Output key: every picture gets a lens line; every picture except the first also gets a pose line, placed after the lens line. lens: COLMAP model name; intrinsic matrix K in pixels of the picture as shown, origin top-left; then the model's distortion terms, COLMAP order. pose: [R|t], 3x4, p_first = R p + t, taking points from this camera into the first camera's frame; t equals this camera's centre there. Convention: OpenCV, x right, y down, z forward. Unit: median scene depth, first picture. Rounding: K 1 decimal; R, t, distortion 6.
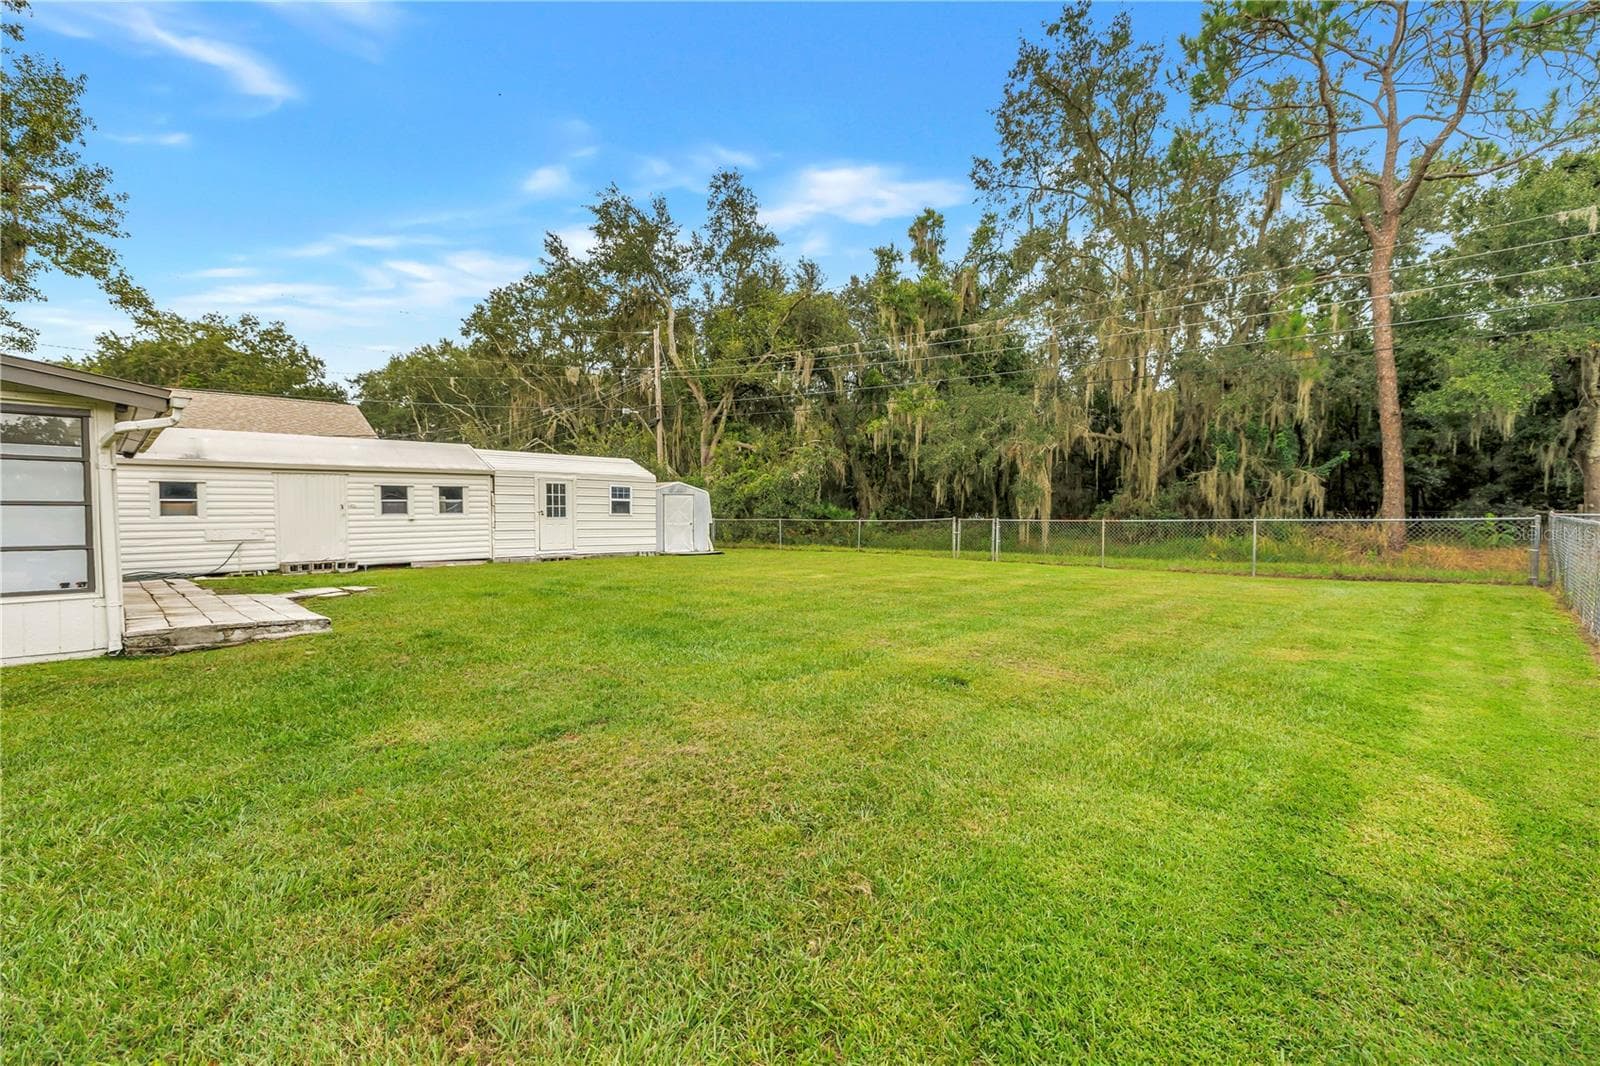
lens RADIAL K [[698.5, 0, 801.0], [0, 698.5, 519.8], [0, 0, 1]] dist [-0.001380, 0.000624]
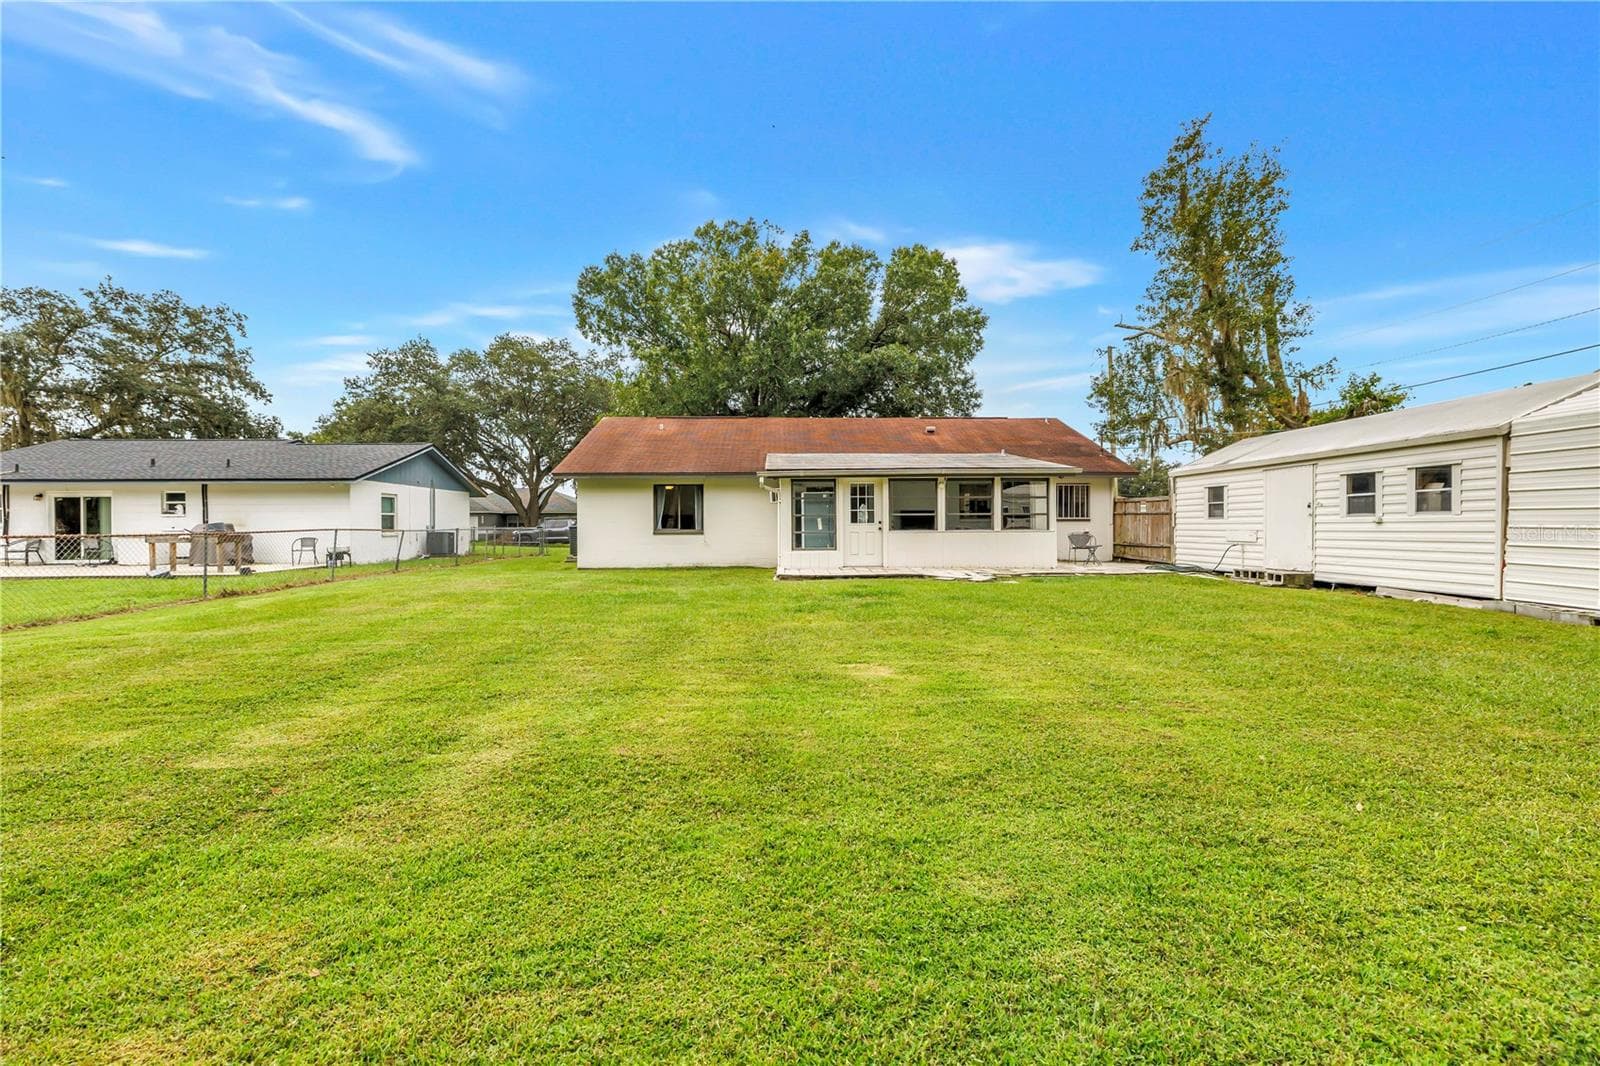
lens RADIAL K [[674.9, 0, 795.3], [0, 674.9, 528.0], [0, 0, 1]] dist [0.000878, -0.000022]
pose [[-0.696567, 0.015778, -0.717318, 0.225138], [0.003417, 0.999820, 0.018673, -0.006816], [0.717483, 0.010556, -0.696496, 0.828078]]
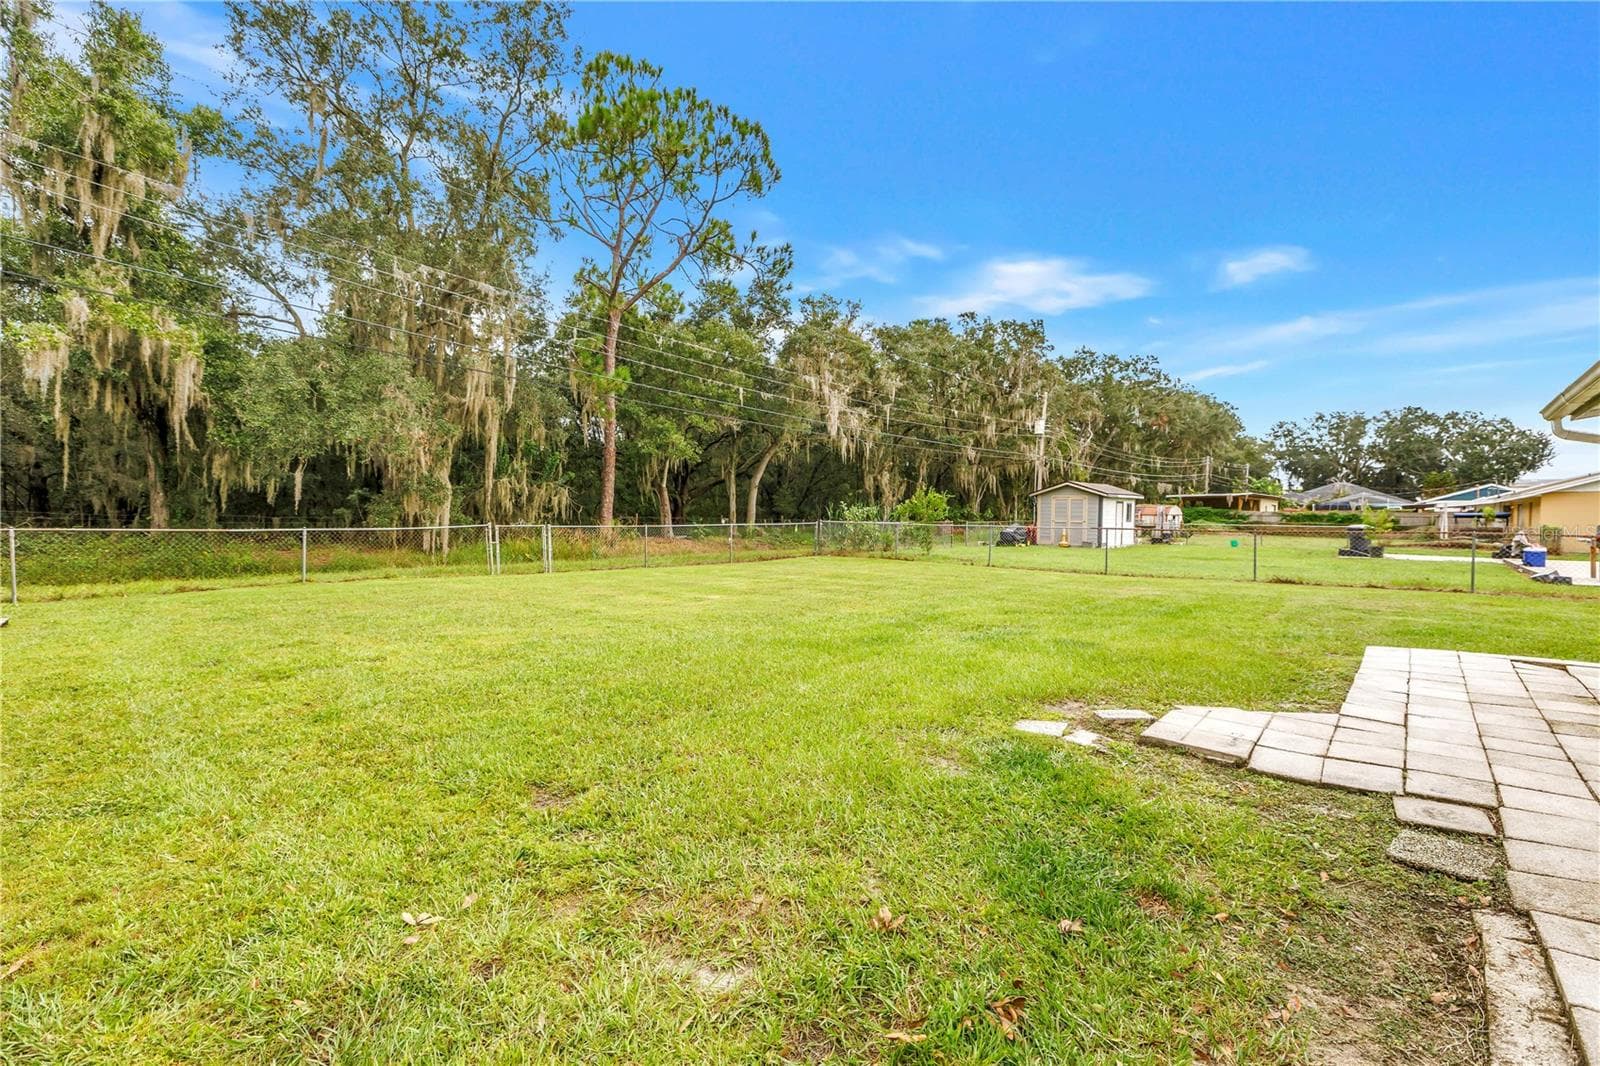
lens RADIAL K [[691.7, 0, 802.2], [0, 691.7, 505.2], [0, 0, 1]] dist [0.000987, -0.000098]
pose [[-0.073448, 0.020005, 0.997098, -0.552721], [-0.001124, 0.999796, -0.020142, -0.008175], [-0.997298, -0.002600, -0.073411, 0.653037]]
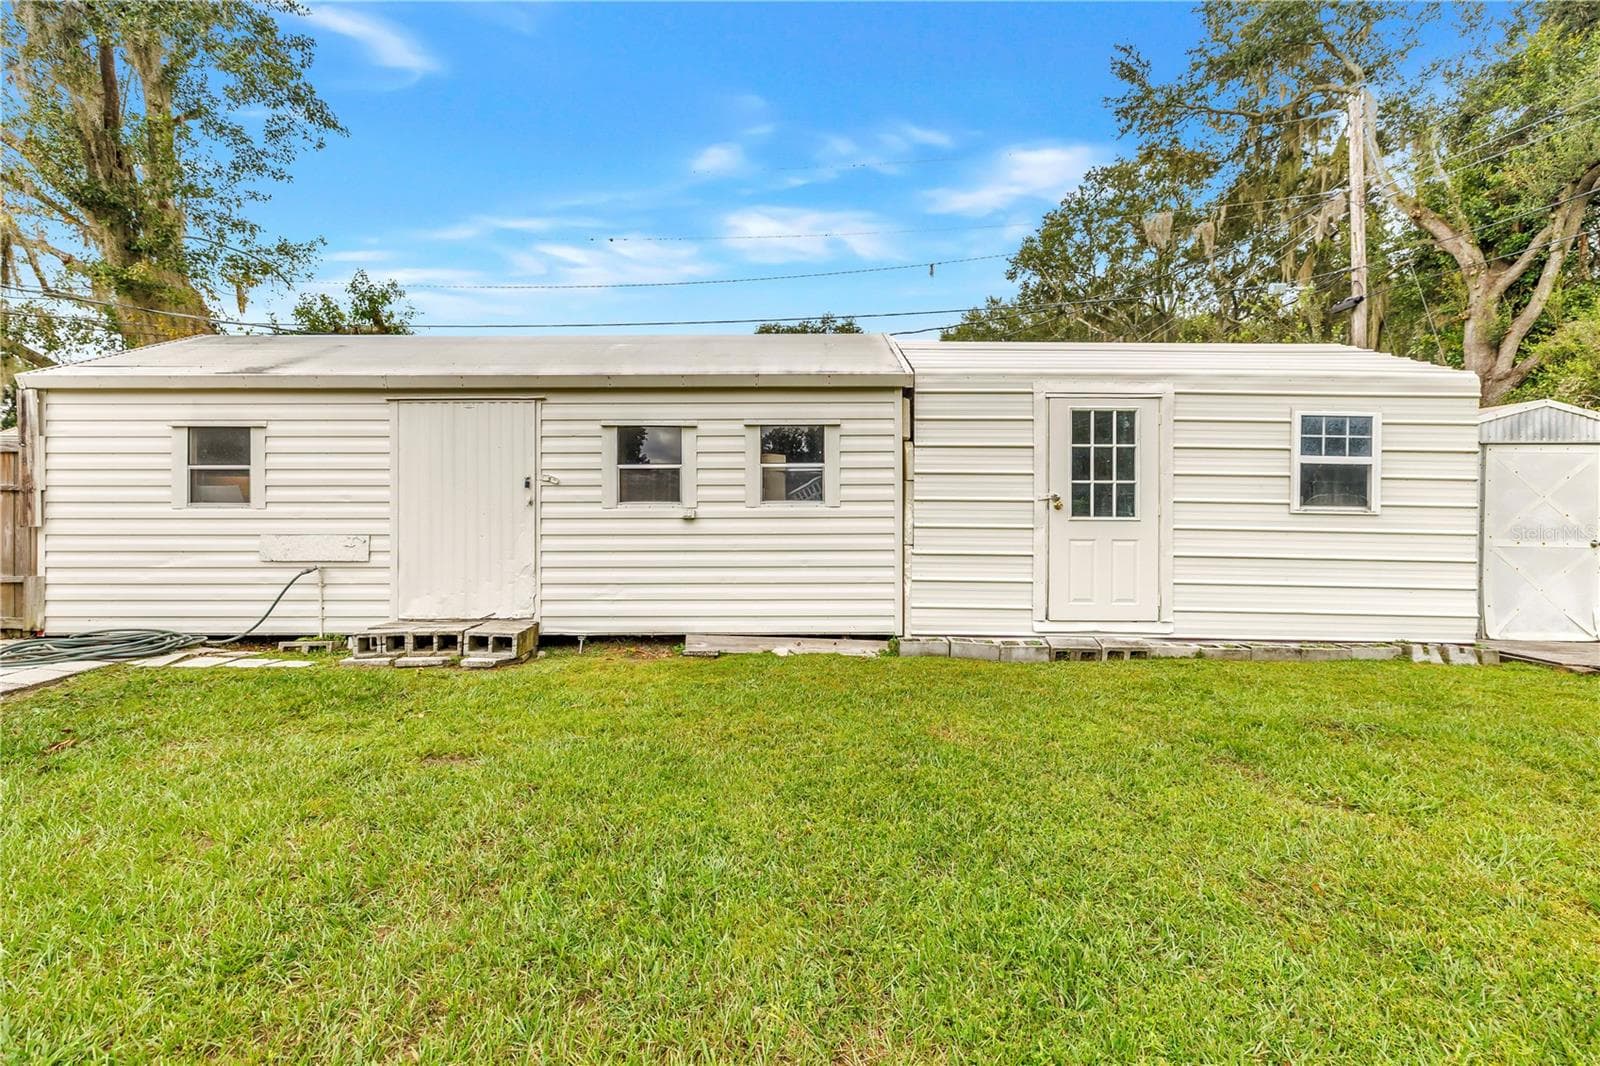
lens RADIAL K [[691.7, 0, 802.2], [0, 691.7, 505.2], [0, 0, 1]] dist [0.000987, -0.000098]
pose [[0.709430, 0.010320, -0.704700, -0.205631], [-0.015086, 0.999886, -0.000545, -0.006095], [0.704614, 0.011017, 0.709505, 0.619201]]
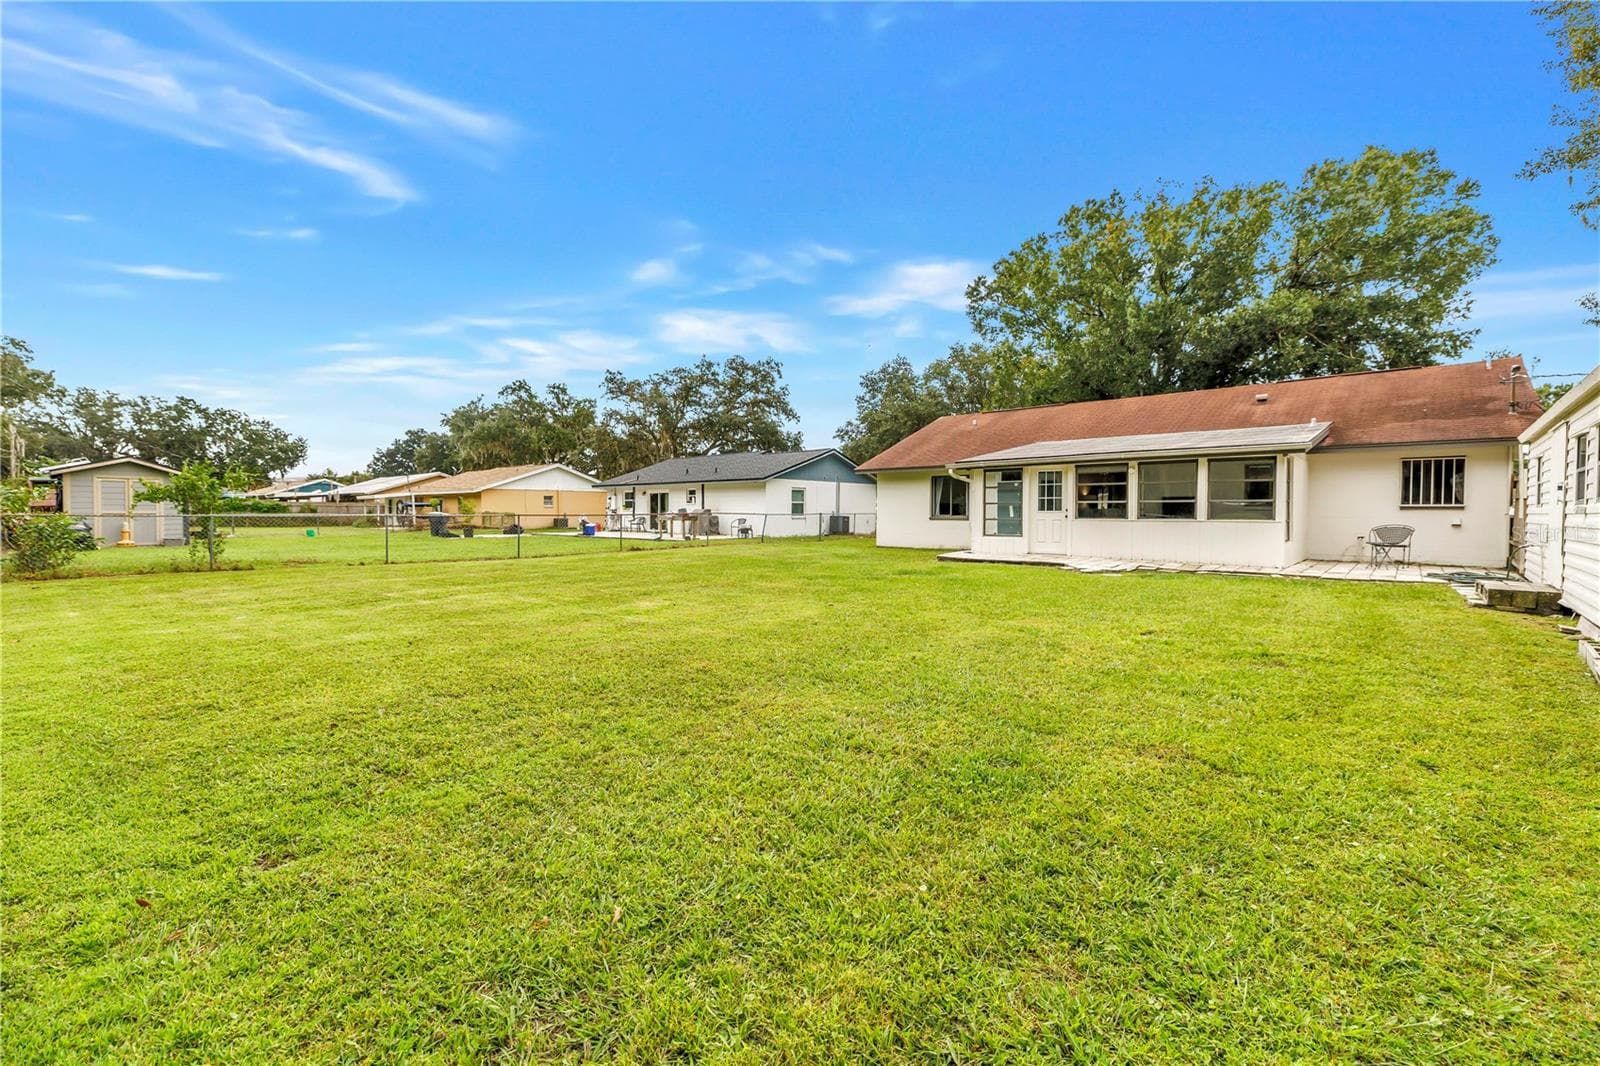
lens RADIAL K [[664.6, 0, 800.0], [0, 664.6, 516.4], [0, 0, 1]] dist [-0.001800, -0.000501]
pose [[-0.999349, 0.008051, -0.035178, -0.062064], [0.007398, 0.999799, 0.018660, -0.007545], [0.035321, 0.018387, -0.999207, 1.087554]]
